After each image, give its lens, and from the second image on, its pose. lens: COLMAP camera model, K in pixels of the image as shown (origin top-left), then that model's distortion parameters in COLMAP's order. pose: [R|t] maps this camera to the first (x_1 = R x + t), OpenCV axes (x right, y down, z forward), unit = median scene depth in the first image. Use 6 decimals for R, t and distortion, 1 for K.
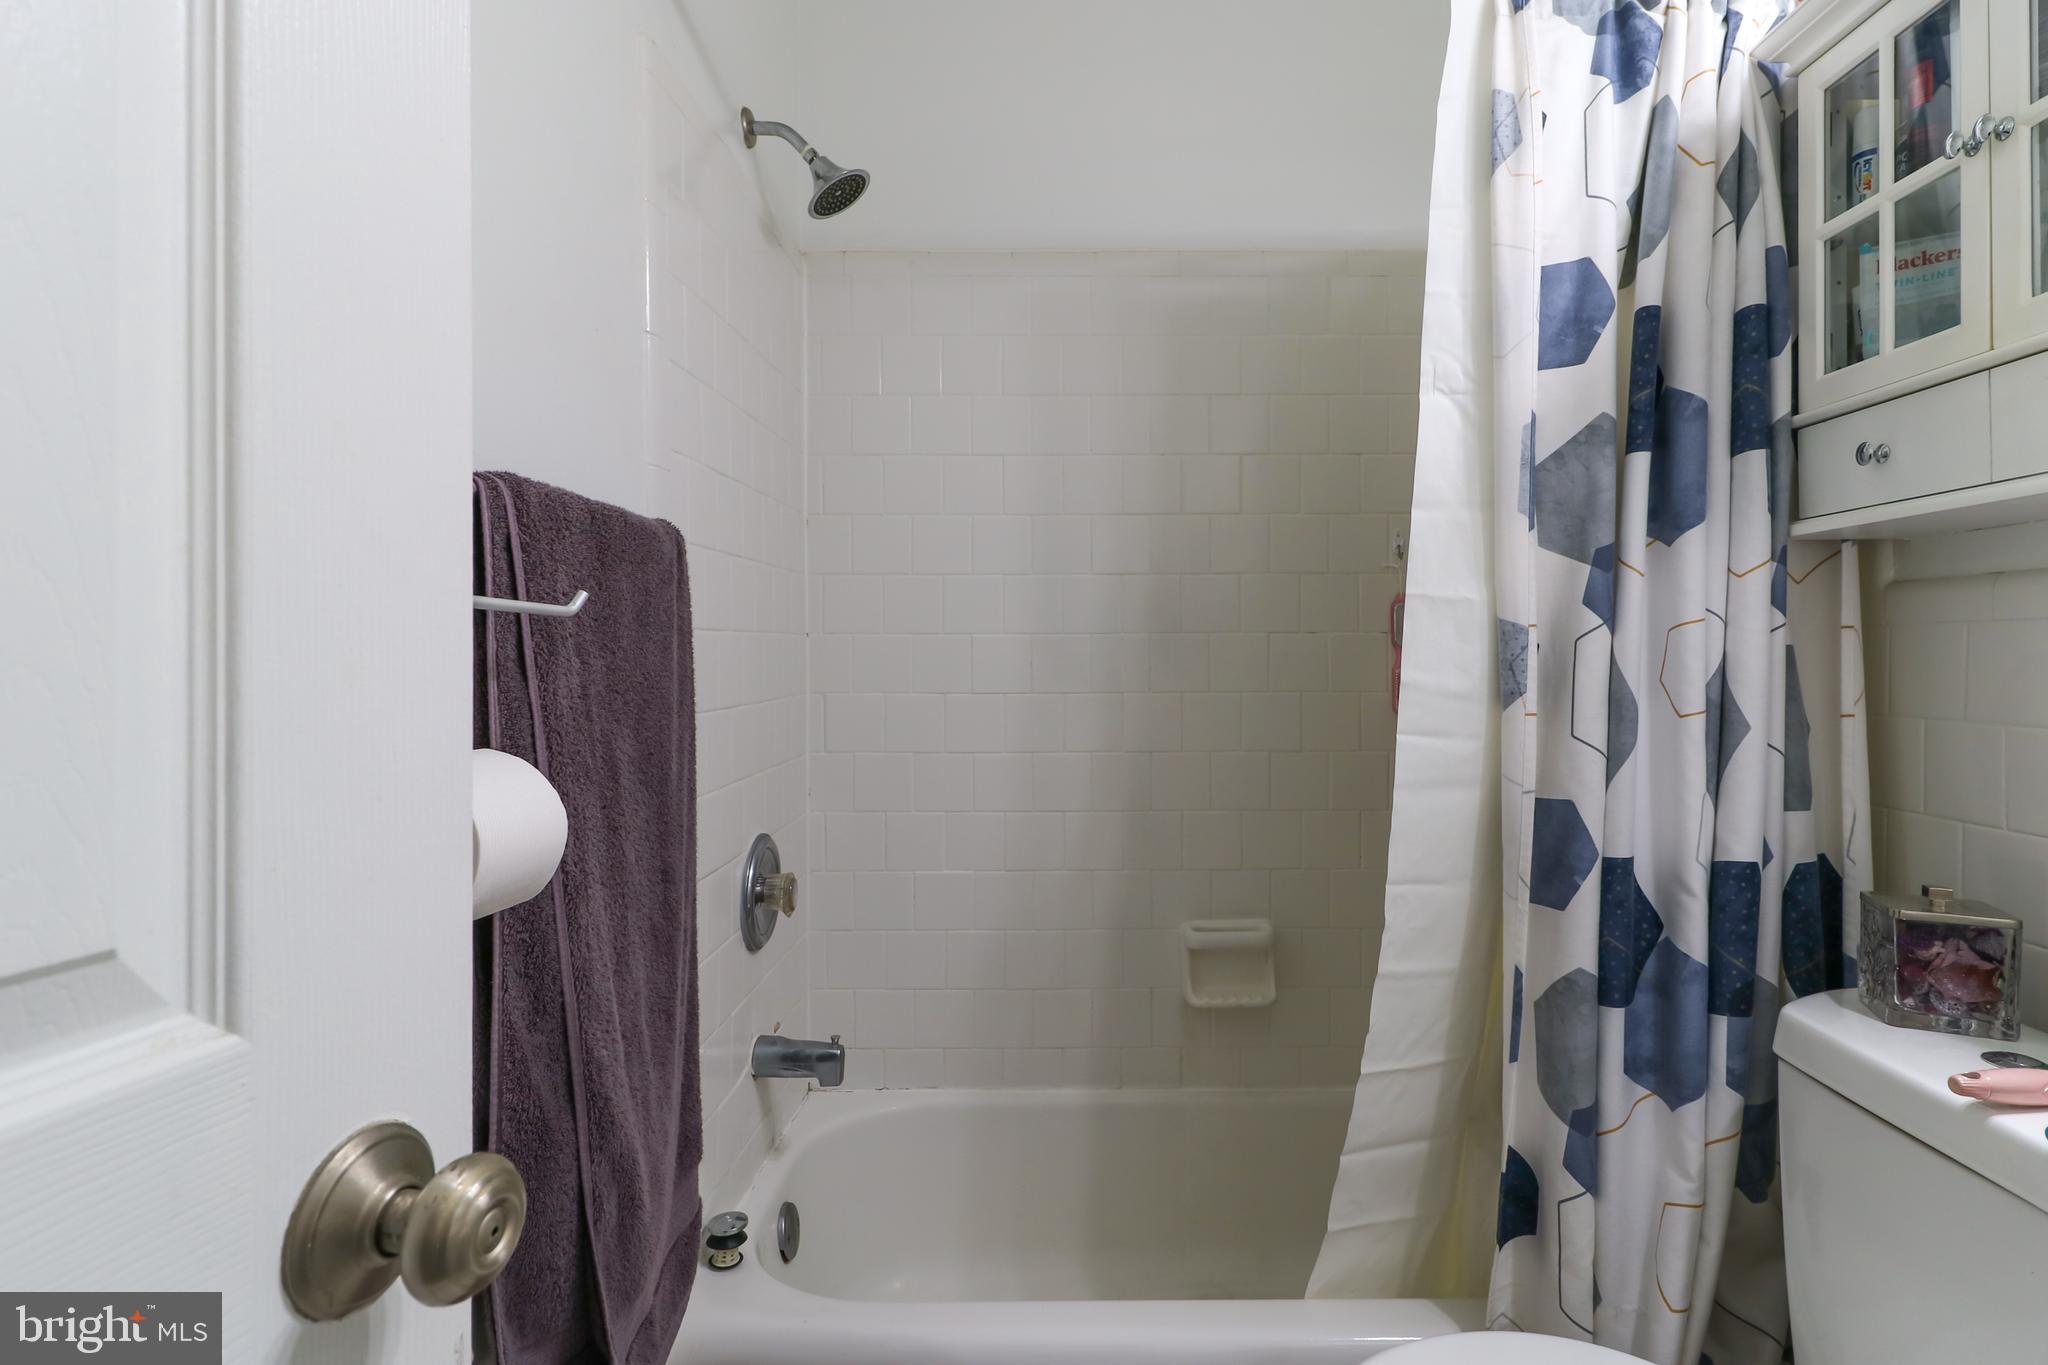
lens RADIAL K [[1056.5, 0, 1048.1], [0, 1056.5, 678.5], [0, 0, 1]] dist [0.014859, -0.012966]
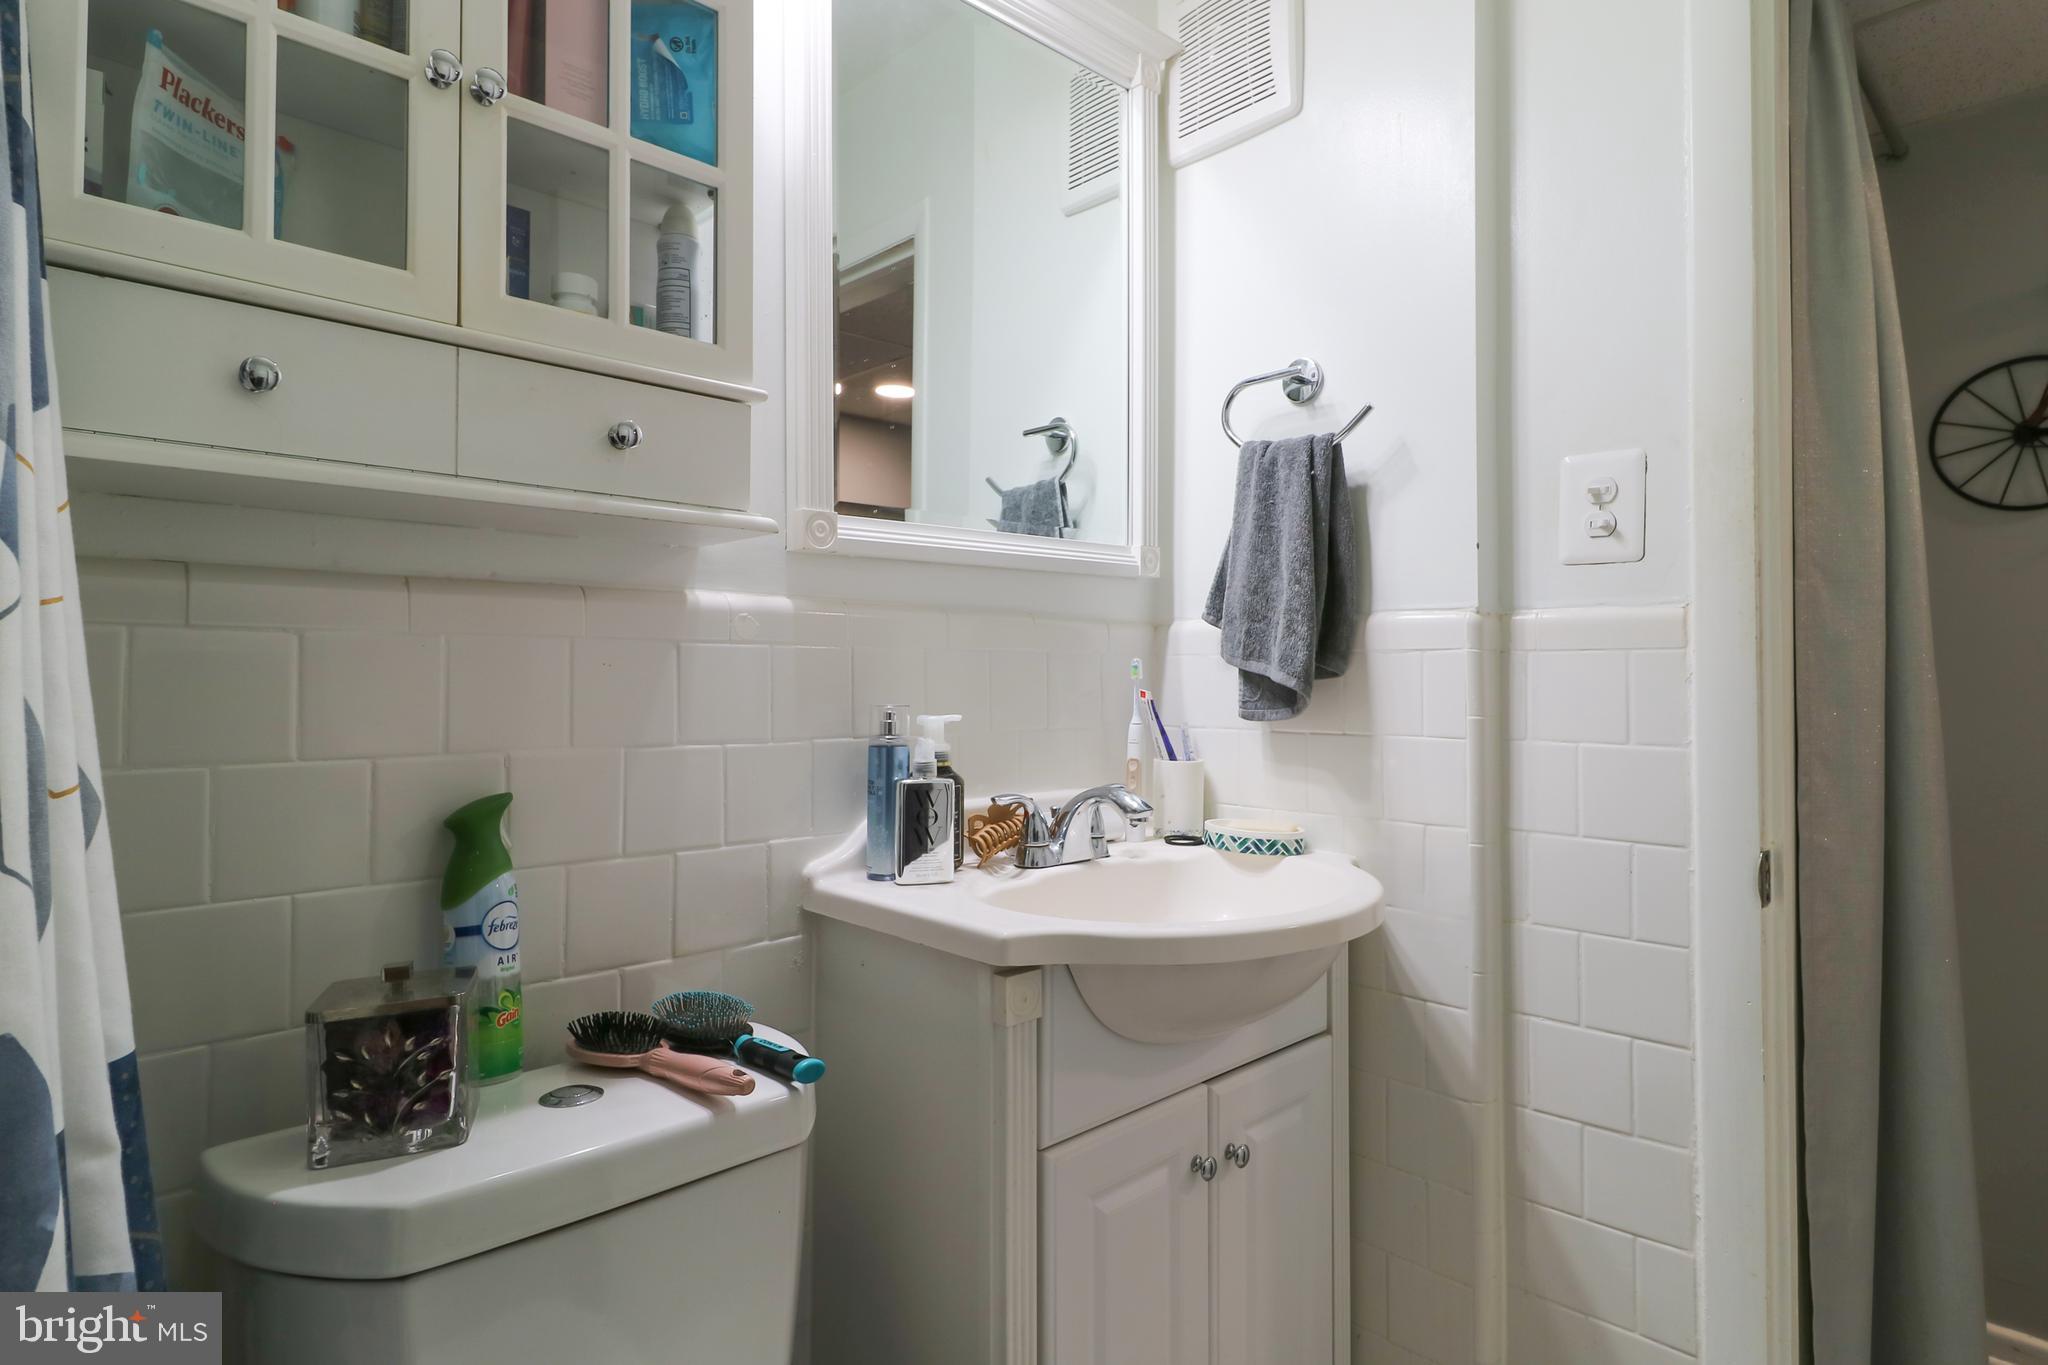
lens RADIAL K [[1056.5, 0, 1048.1], [0, 1056.5, 678.5], [0, 0, 1]] dist [0.014859, -0.012966]
pose [[-0.684723, 0.007091, 0.728769, -0.077948], [0.027700, 0.999483, 0.016301, -0.015223], [-0.728277, 0.031349, -0.684566, 1.211139]]
